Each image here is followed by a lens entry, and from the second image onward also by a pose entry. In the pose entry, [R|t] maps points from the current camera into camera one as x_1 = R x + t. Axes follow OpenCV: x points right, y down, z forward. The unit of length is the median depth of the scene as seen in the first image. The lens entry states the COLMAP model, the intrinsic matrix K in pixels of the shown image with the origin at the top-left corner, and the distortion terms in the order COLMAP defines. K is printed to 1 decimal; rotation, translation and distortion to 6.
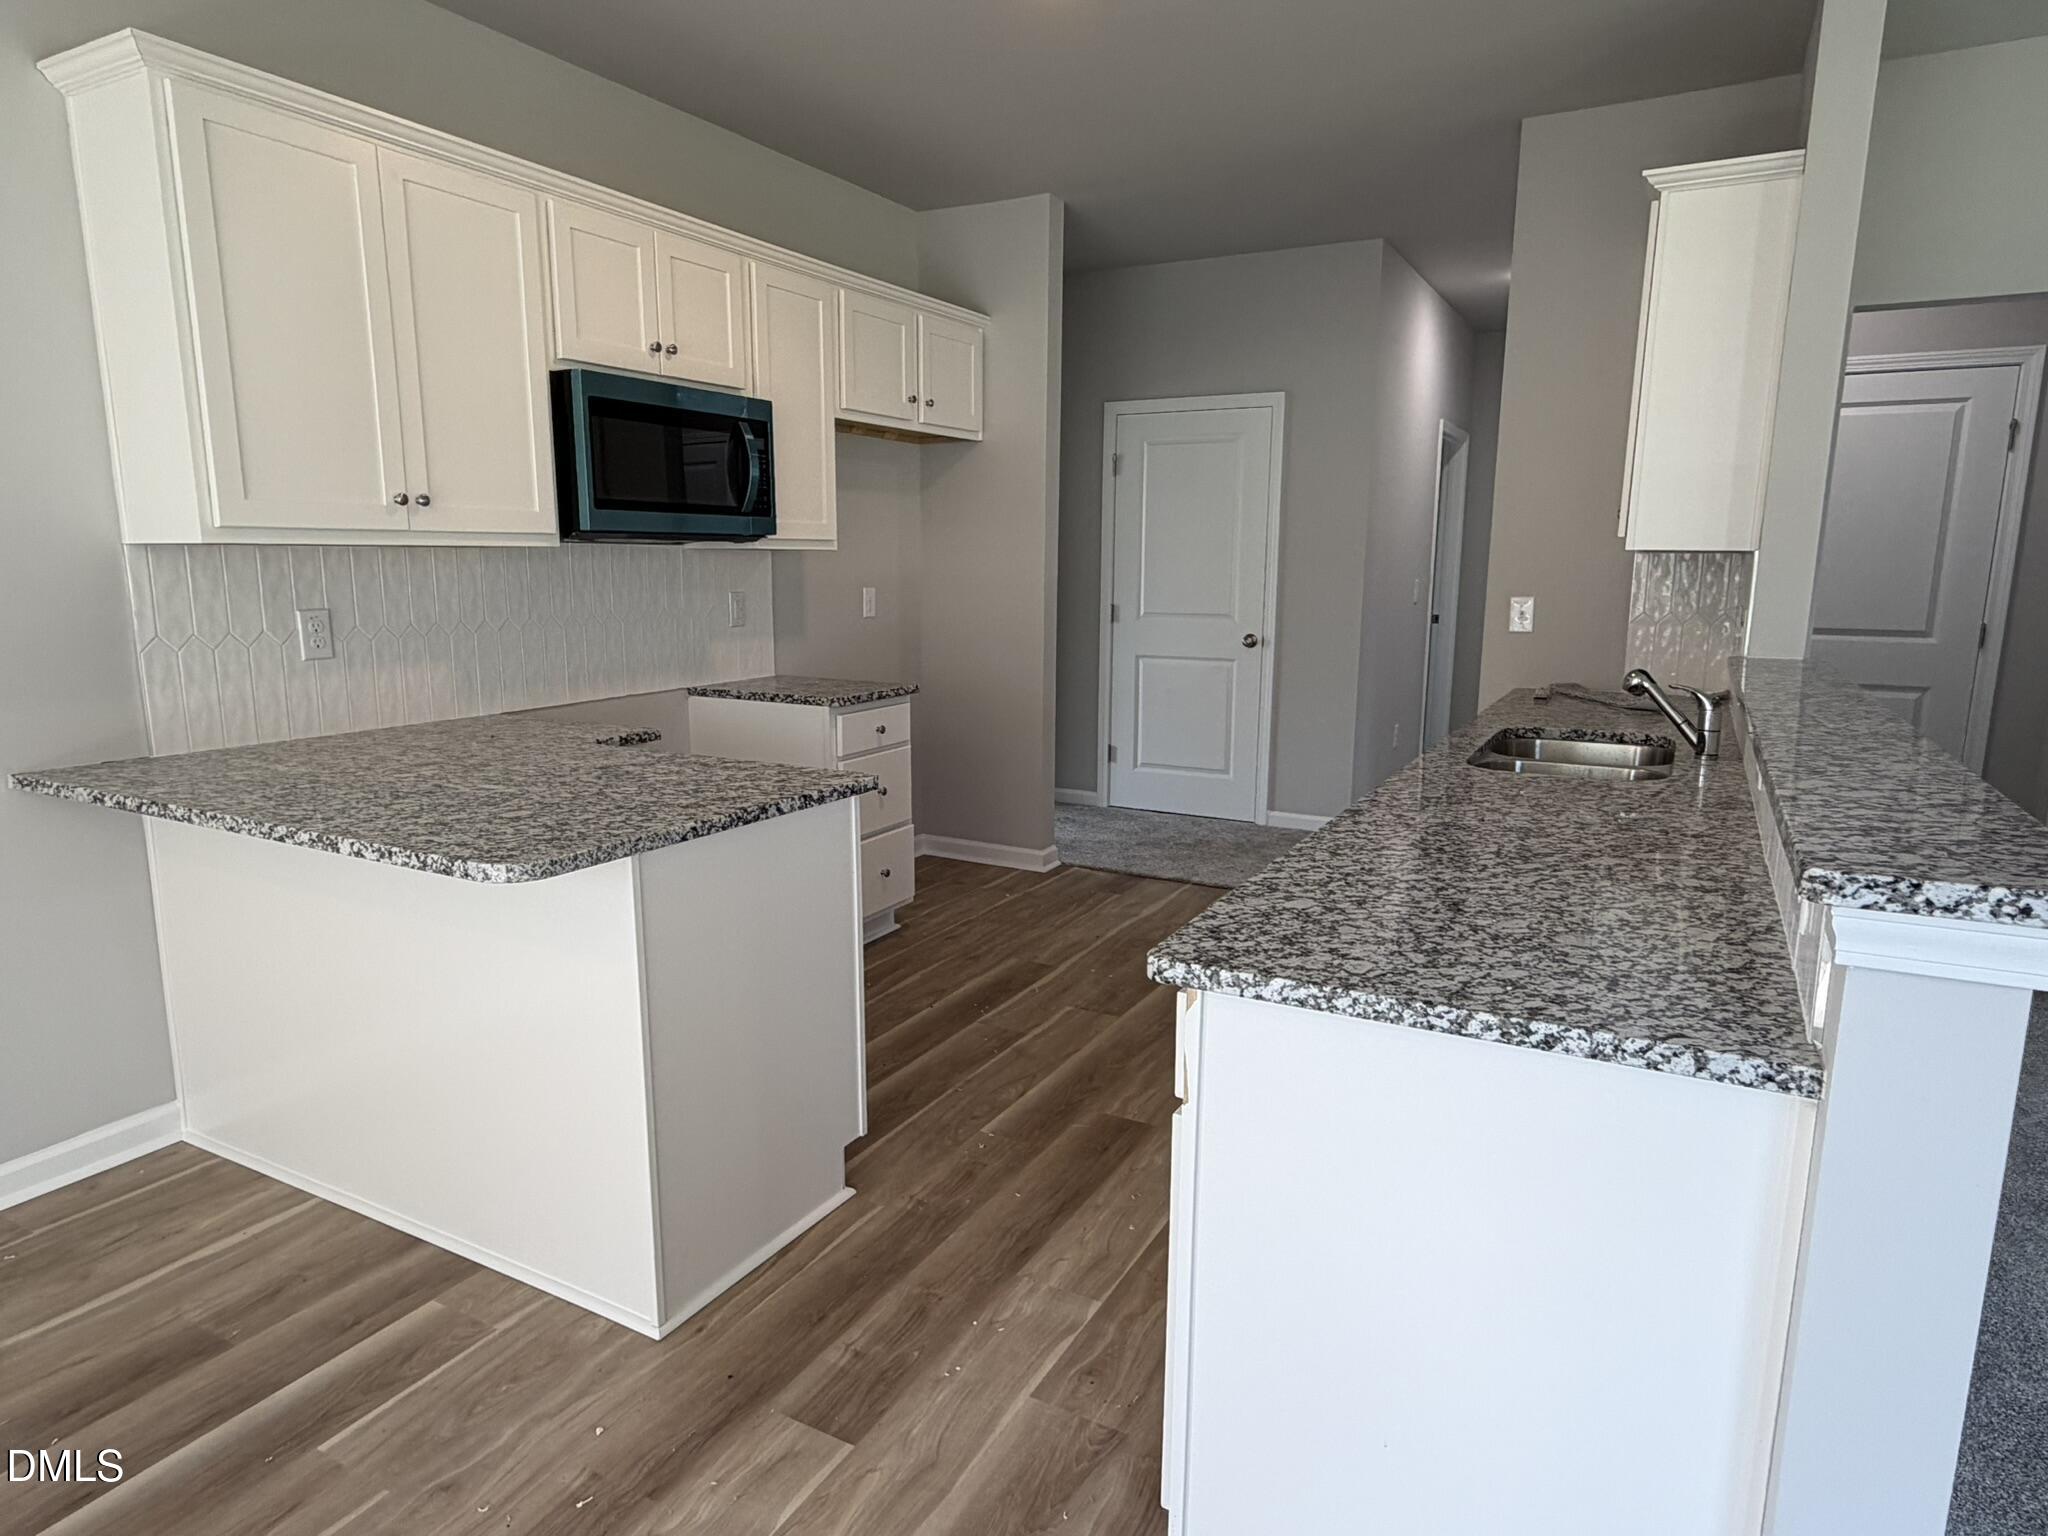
lens RADIAL K [[1200.9, 0, 1015.2], [0, 1200.9, 765.1], [0, 0, 1]] dist [0.007911, -0.002114]
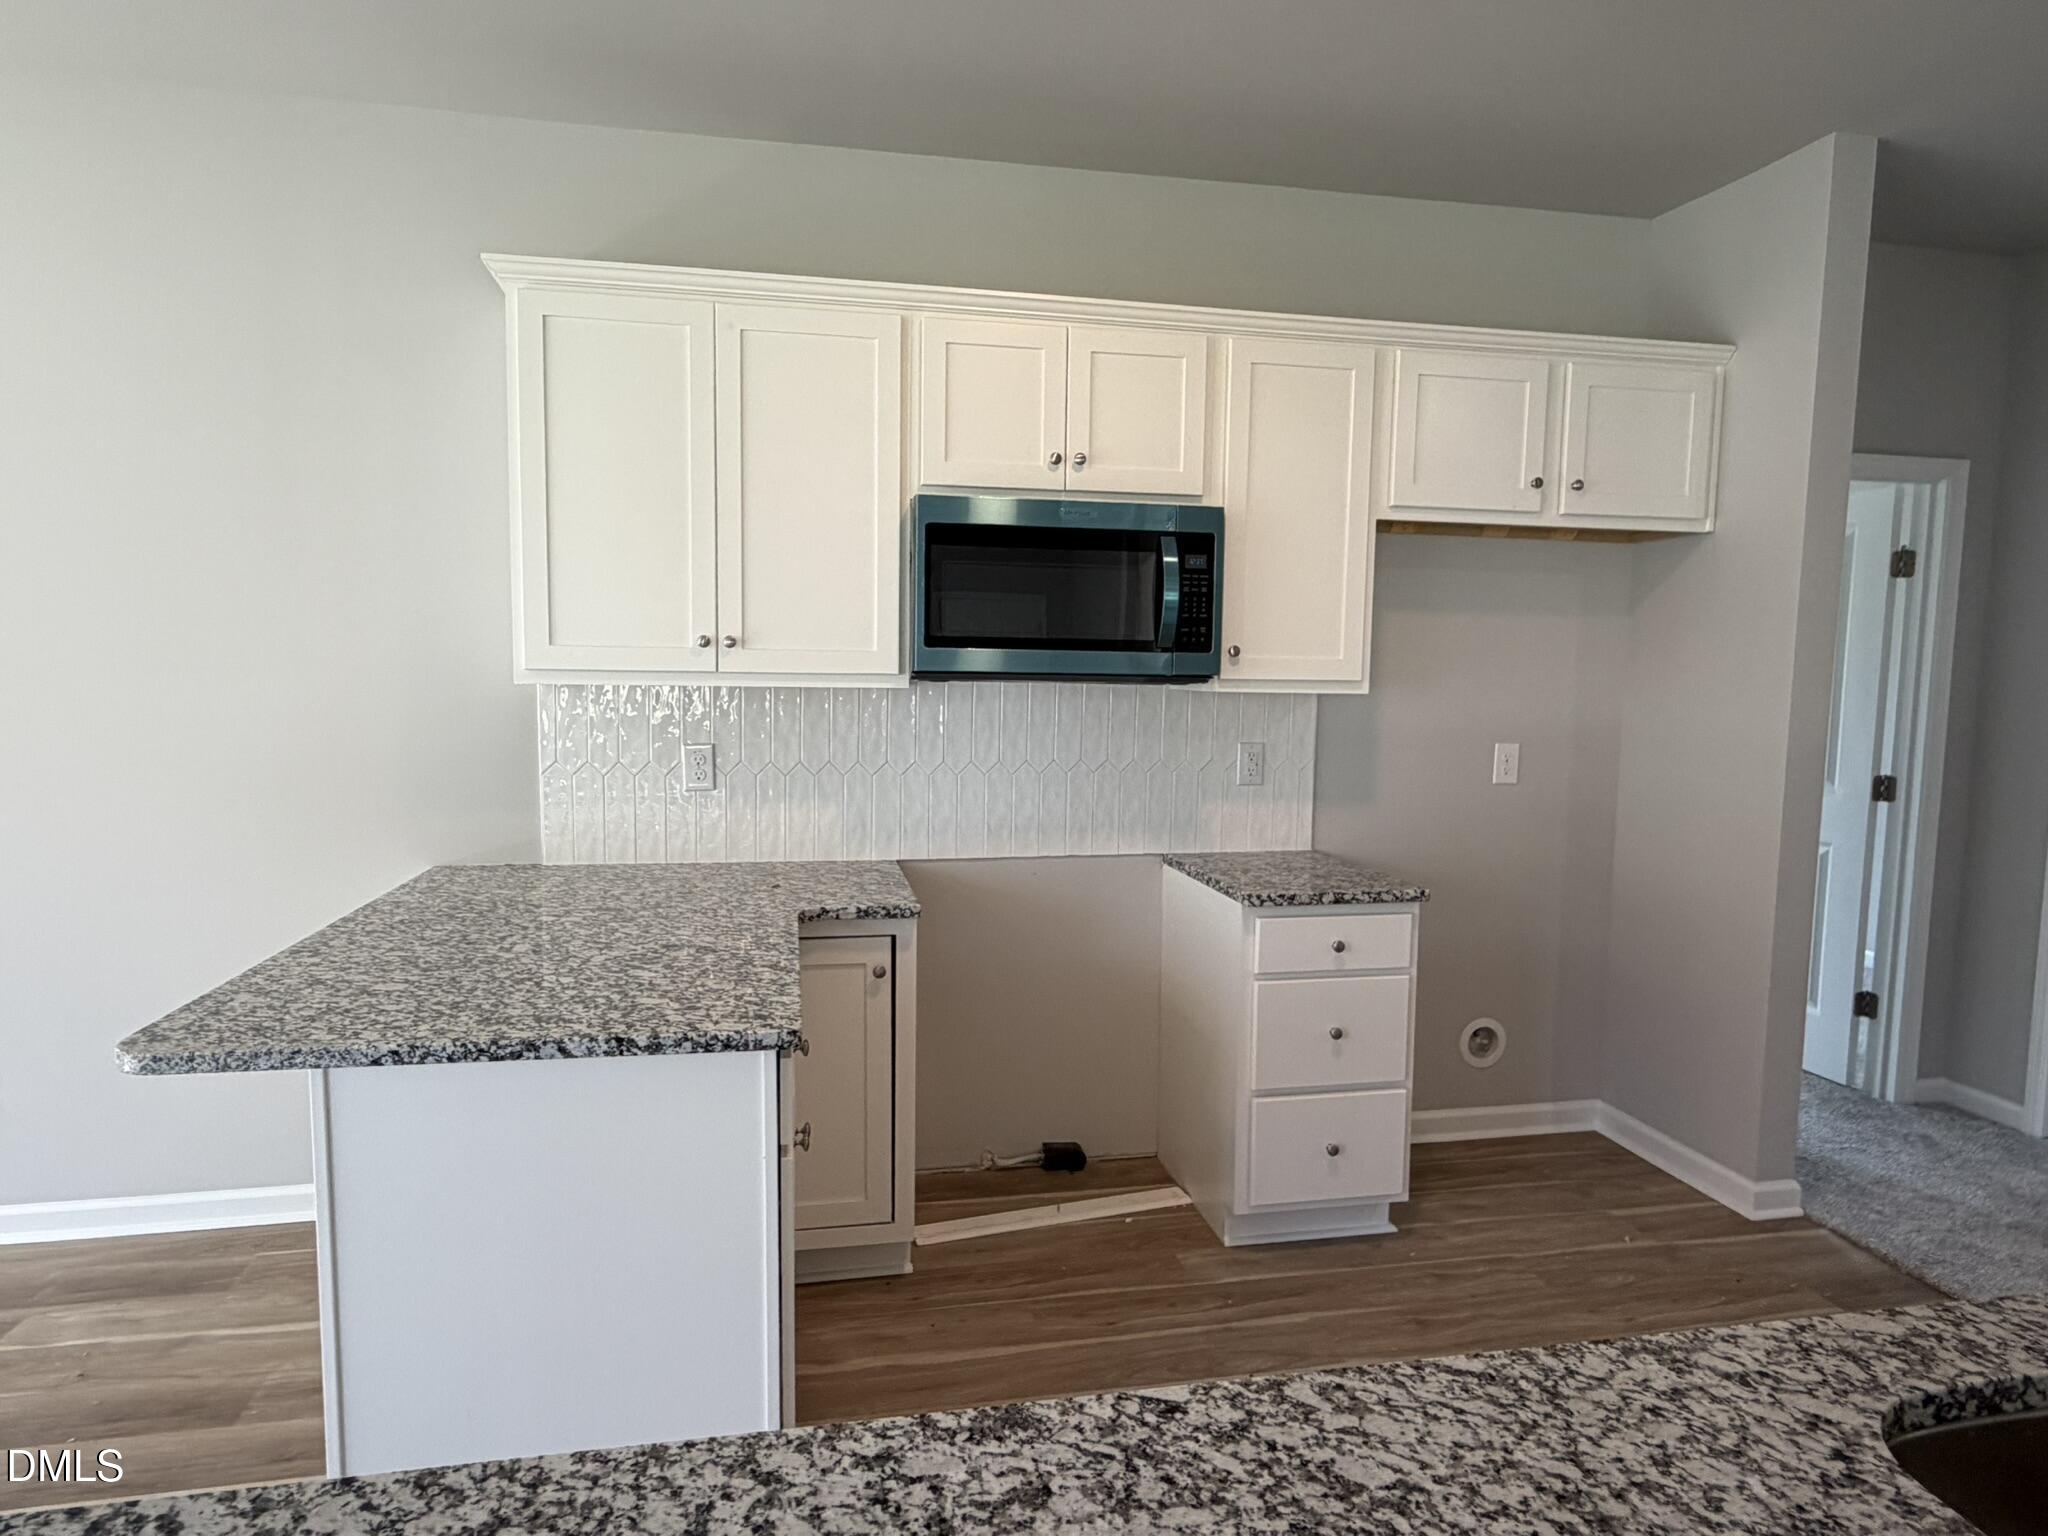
lens RADIAL K [[1200.9, 0, 1029.6], [0, 1200.9, 774.4], [0, 0, 1]] dist [0.007911, -0.002114]
pose [[0.653888, 0.072148, -0.753144, 0.311143], [-0.143148, 0.989261, -0.029516, -0.086917], [0.742926, 0.127111, 0.657194, 0.403652]]
